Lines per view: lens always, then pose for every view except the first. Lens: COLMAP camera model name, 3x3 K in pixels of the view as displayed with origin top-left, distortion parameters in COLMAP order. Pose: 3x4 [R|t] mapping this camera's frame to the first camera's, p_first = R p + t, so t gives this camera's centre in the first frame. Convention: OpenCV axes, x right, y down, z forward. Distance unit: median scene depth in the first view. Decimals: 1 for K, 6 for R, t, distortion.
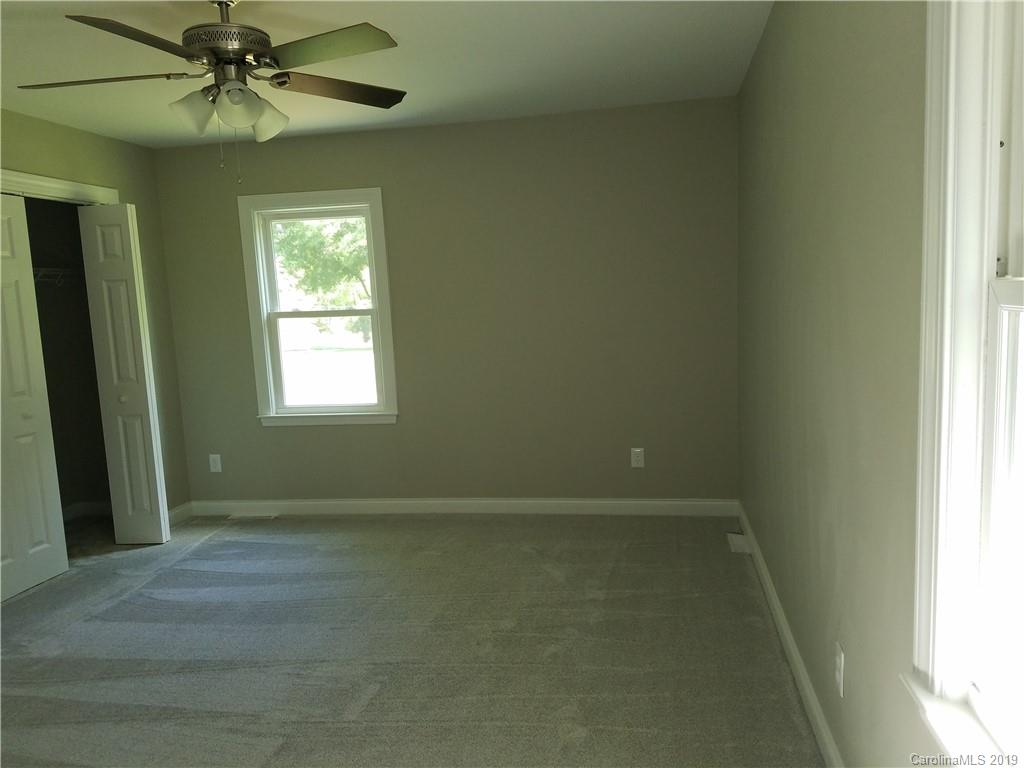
lens RADIAL K [[764.1, 0, 506.8], [0, 764.1, 401.2], [0, 0, 1]] dist [-0.001849, -0.145328]
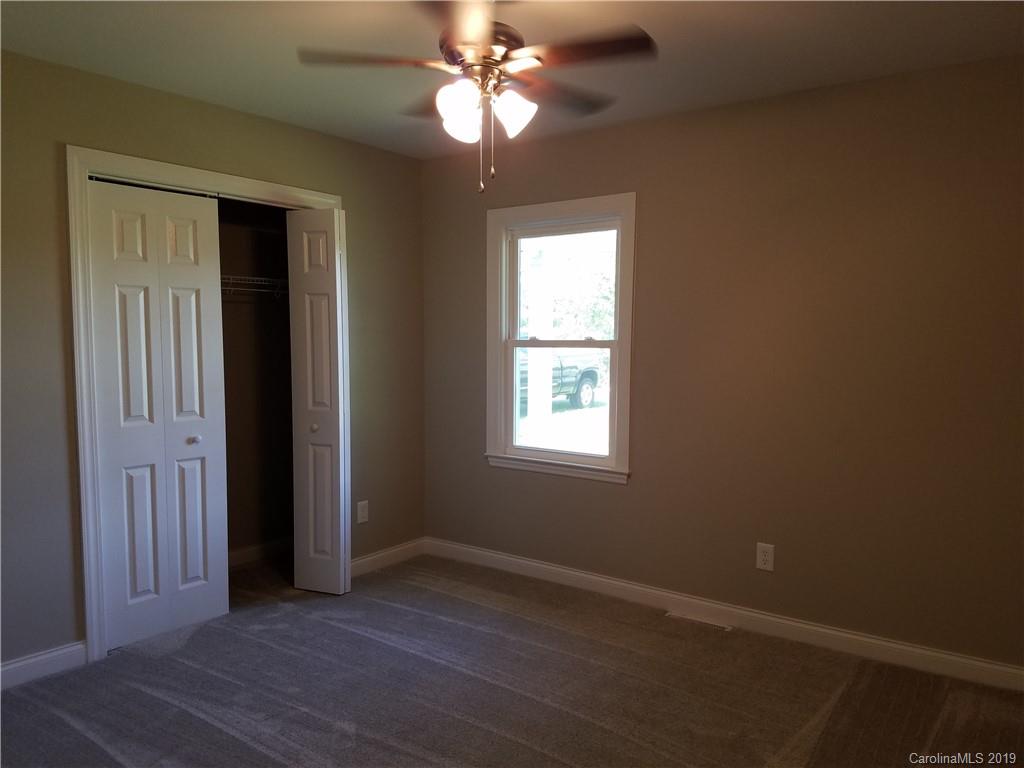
lens RADIAL K [[764.1, 0, 506.8], [0, 764.1, 401.2], [0, 0, 1]] dist [-0.001849, -0.145328]
pose [[0.921668, 0.077172, -0.380226, 0.041026], [-0.092877, 0.995410, -0.023103, -0.029844], [0.376698, 0.056607, 0.924605, 0.228823]]
